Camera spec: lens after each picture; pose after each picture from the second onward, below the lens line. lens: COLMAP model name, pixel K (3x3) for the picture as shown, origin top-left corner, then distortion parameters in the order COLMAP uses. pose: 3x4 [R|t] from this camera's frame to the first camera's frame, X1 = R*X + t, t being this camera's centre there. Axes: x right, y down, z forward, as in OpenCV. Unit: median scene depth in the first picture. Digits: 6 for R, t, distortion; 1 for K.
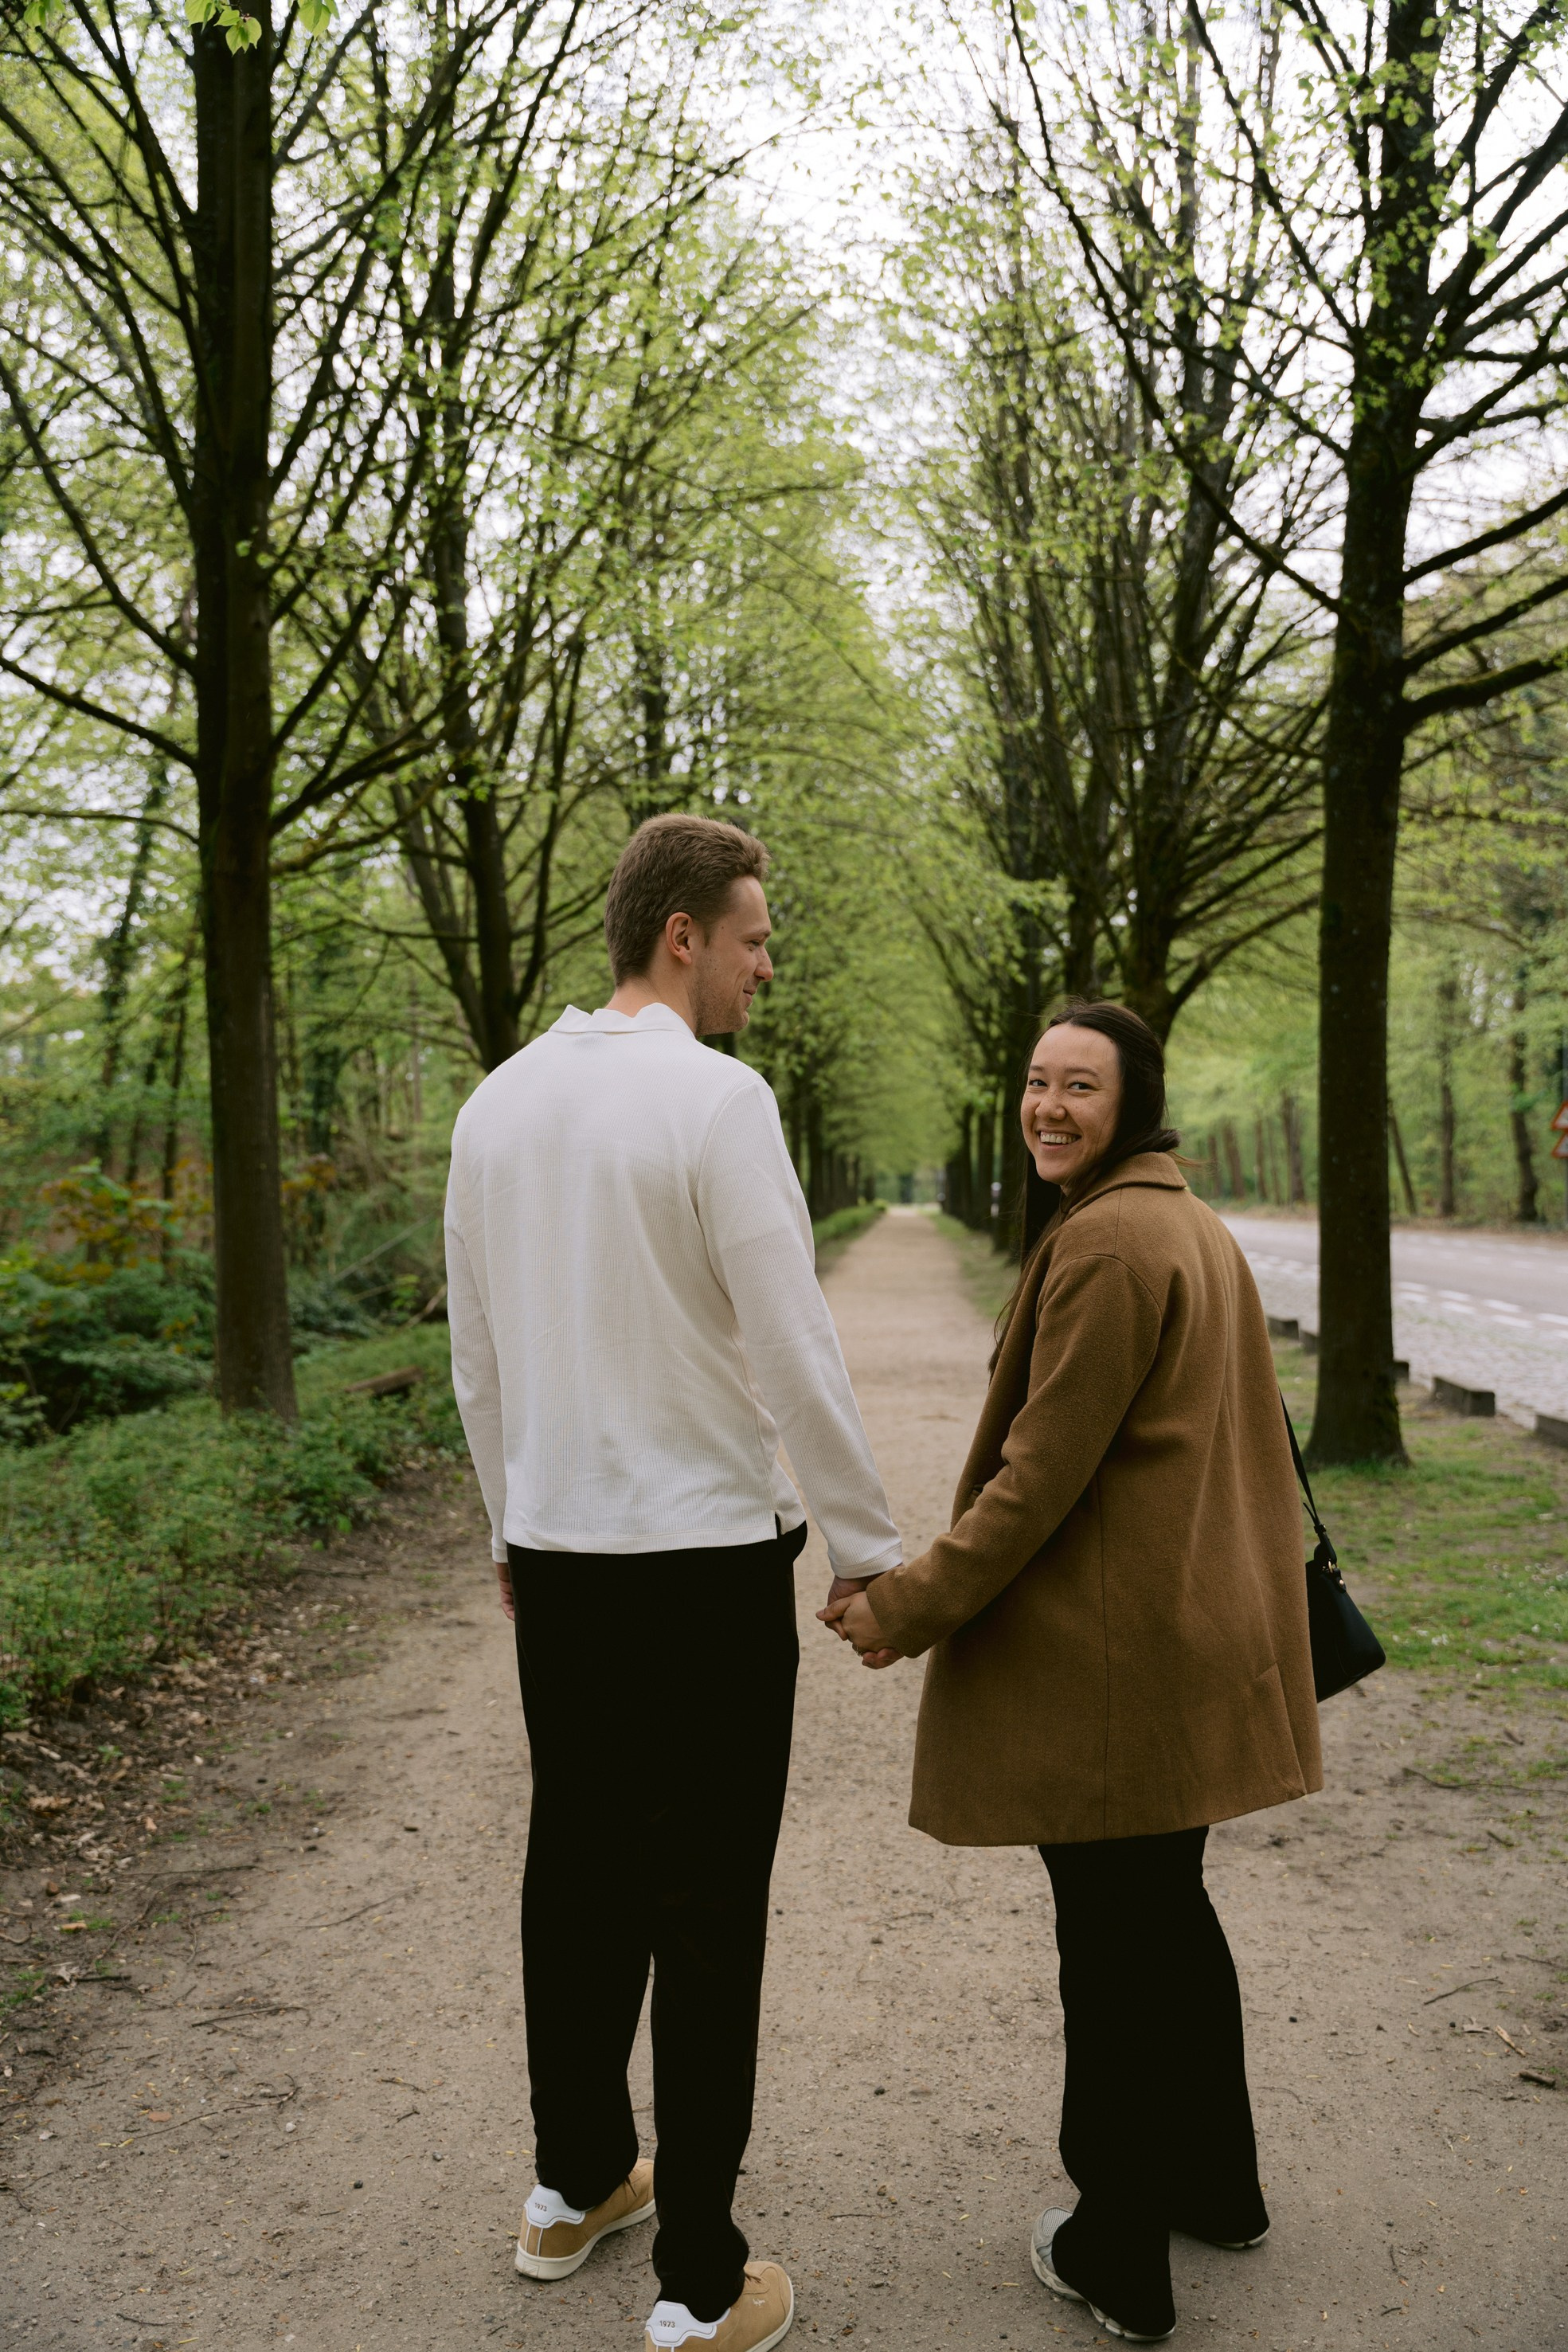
lens RADIAL K [[2237.8, 0, 799.4], [0, 2237.8, 1165.1], [0, 0, 1]] dist [-0.003904, 0.000000]
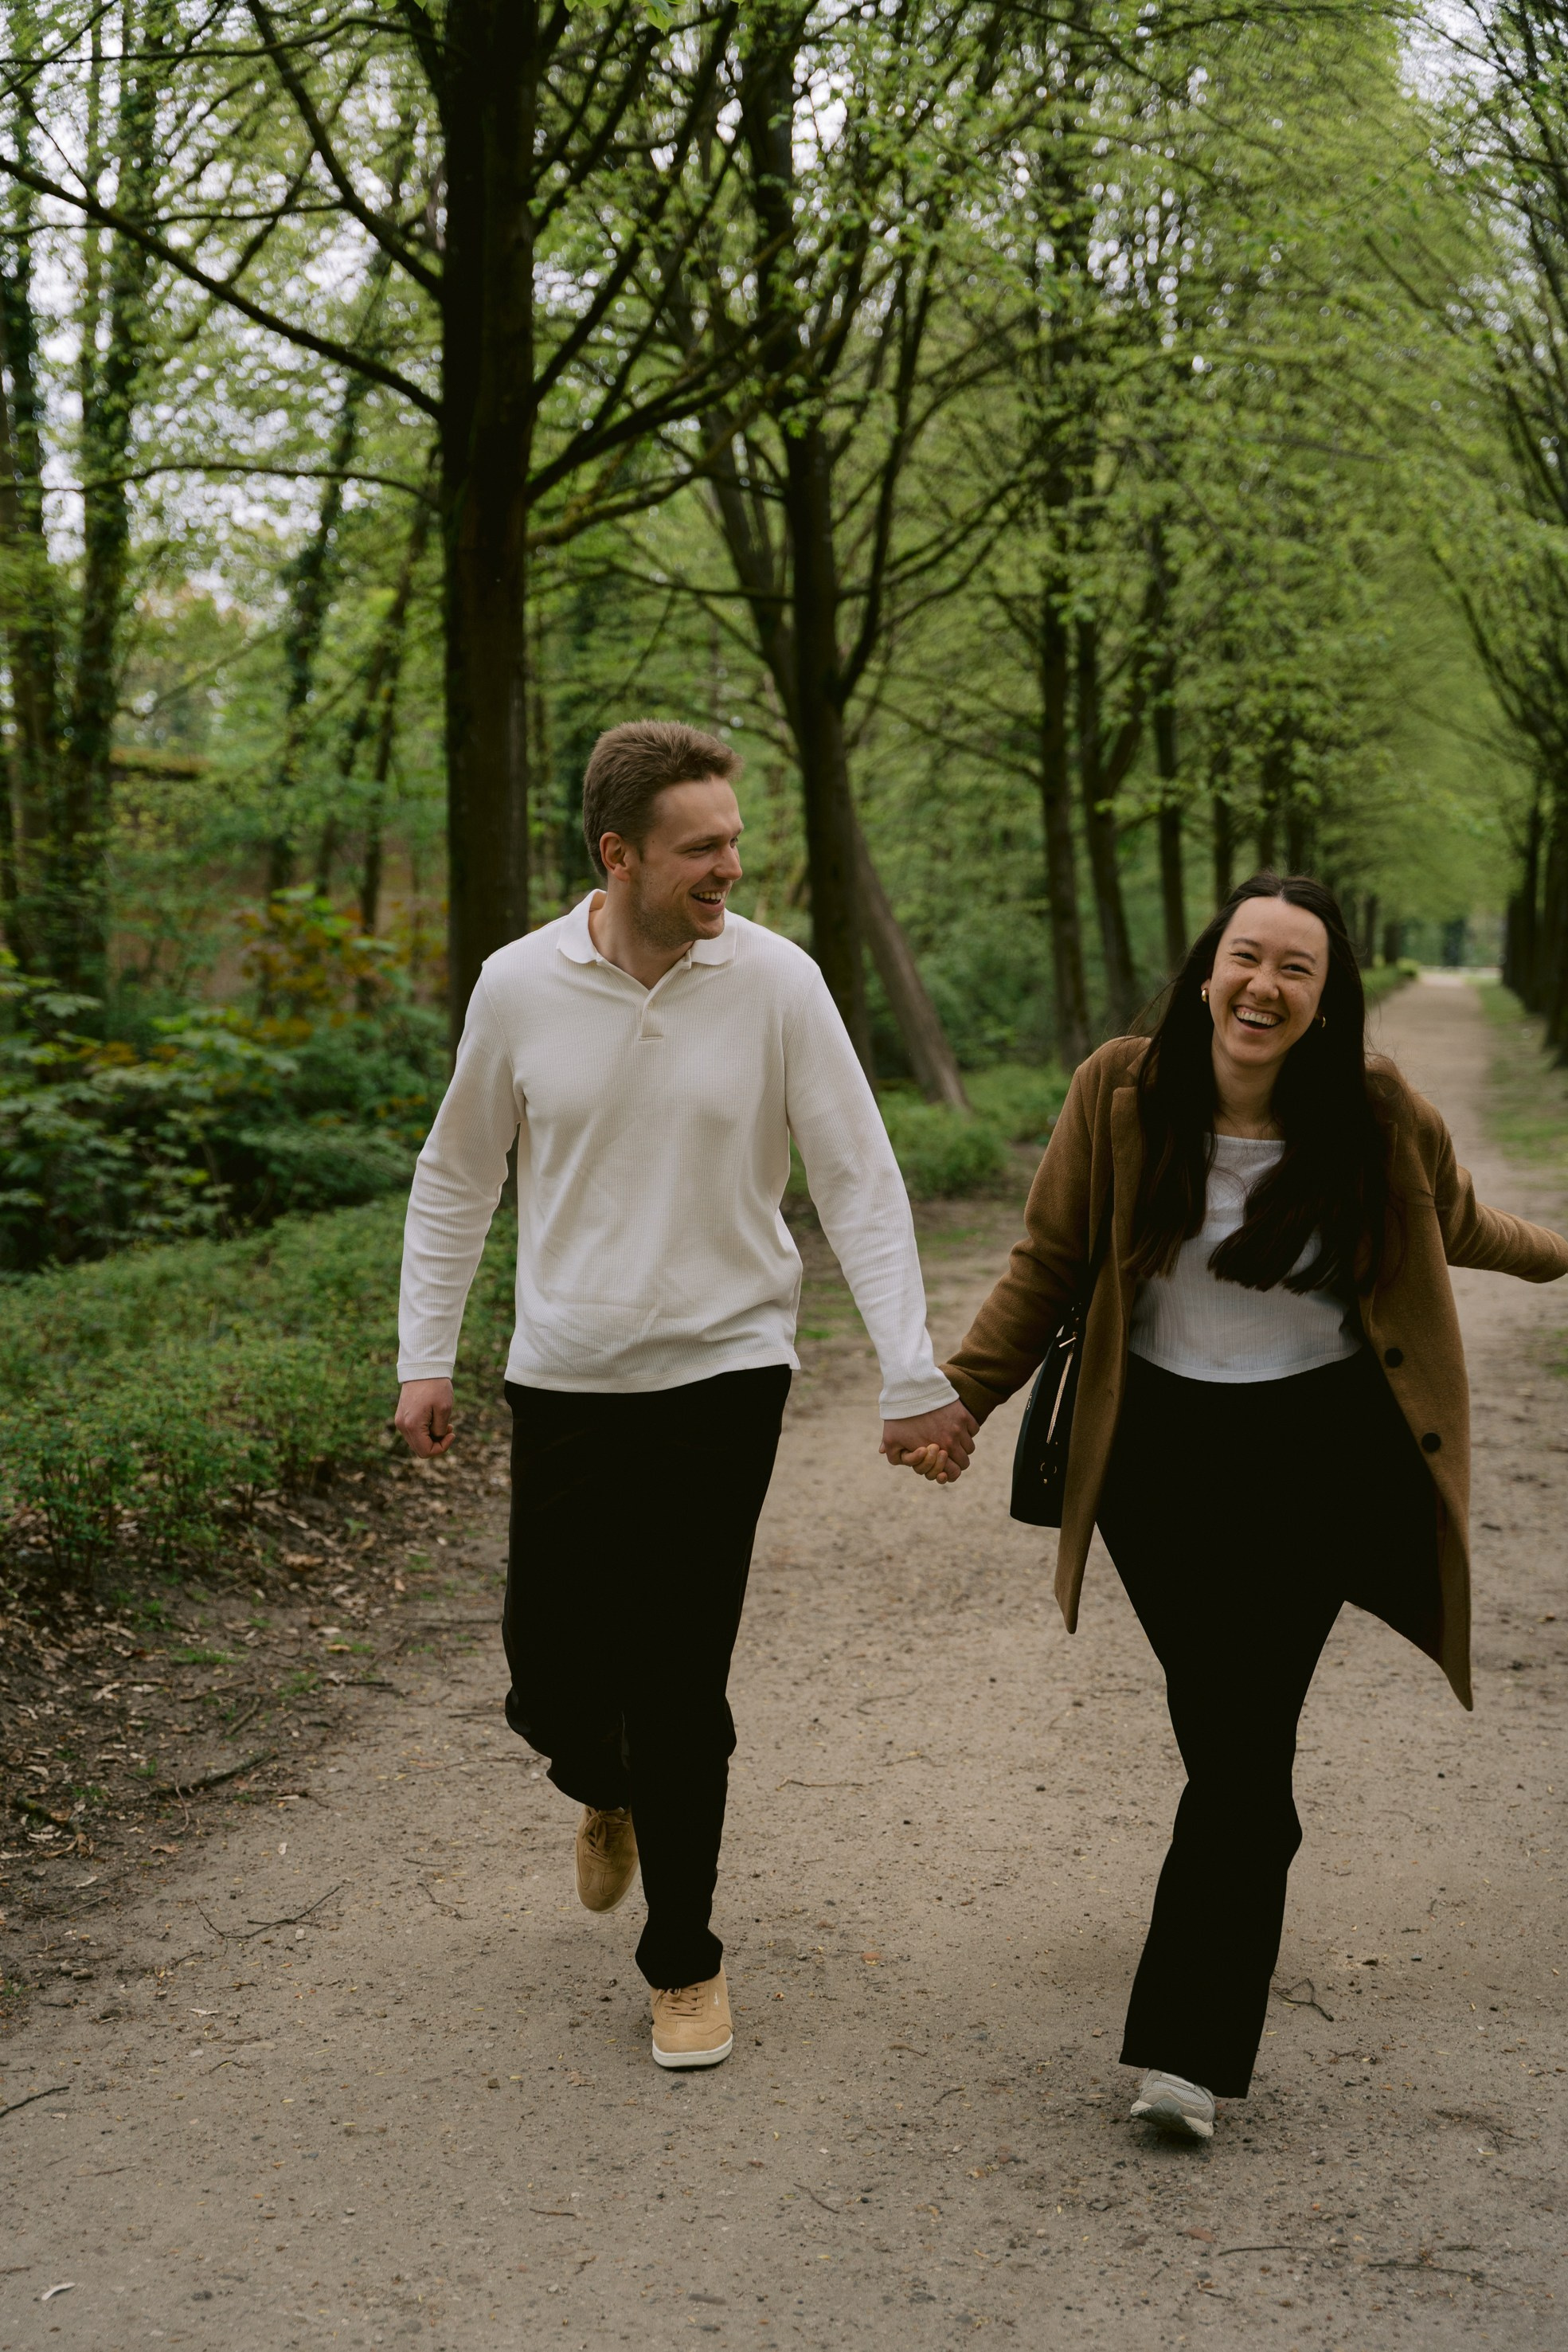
lens RADIAL K [[3493.1, 0, 782.3], [0, 3493.1, 1173.9], [0, 0, 1]] dist [-0.024551, 0.000000]
pose [[0.988040, 0.043895, -0.147820, 0.049102], [-0.031618, 0.995930, 0.084403, -0.014043], [0.150923, -0.078720, 0.985406, -0.237327]]
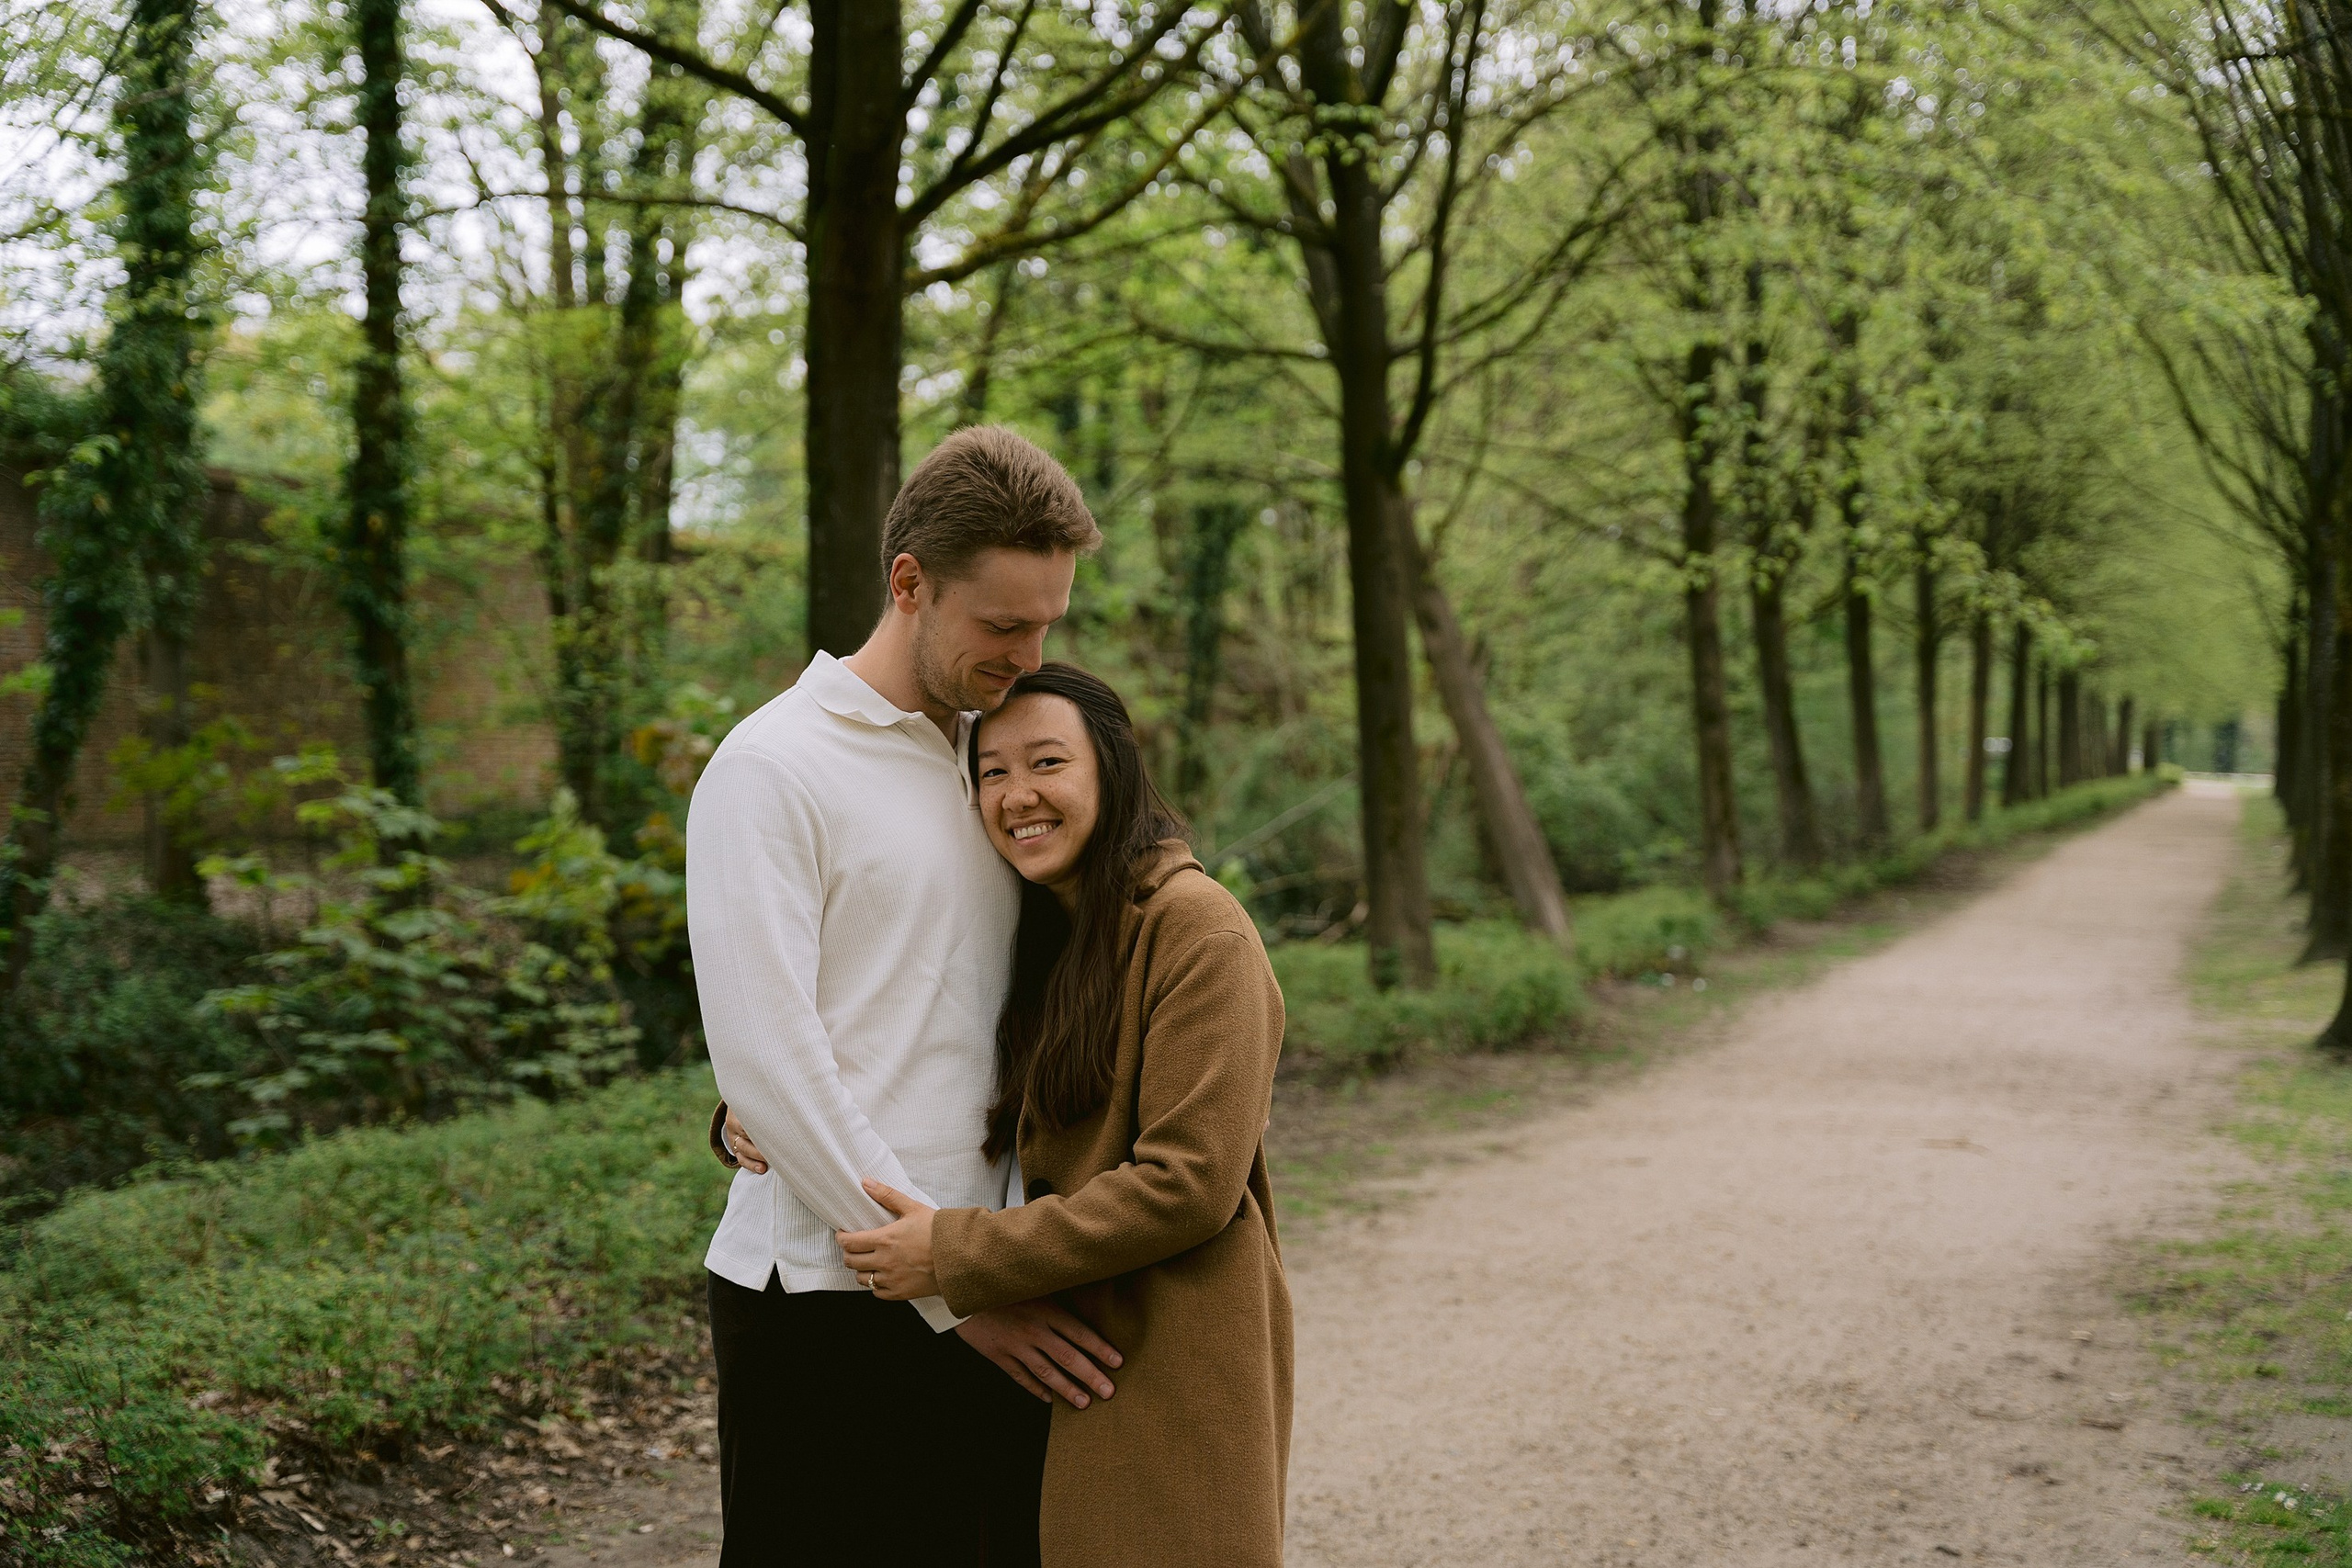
lens RADIAL K [[3660.9, 0, 1181.0], [0, 3660.9, 785.2], [0, 0, 1]] dist [0.004595, 0.000000]
pose [[0.968365, 0.041809, -0.246012, 0.119355], [-0.034515, 0.998829, 0.033889, -0.018530], [0.247141, -0.024325, 0.968674, -0.058997]]
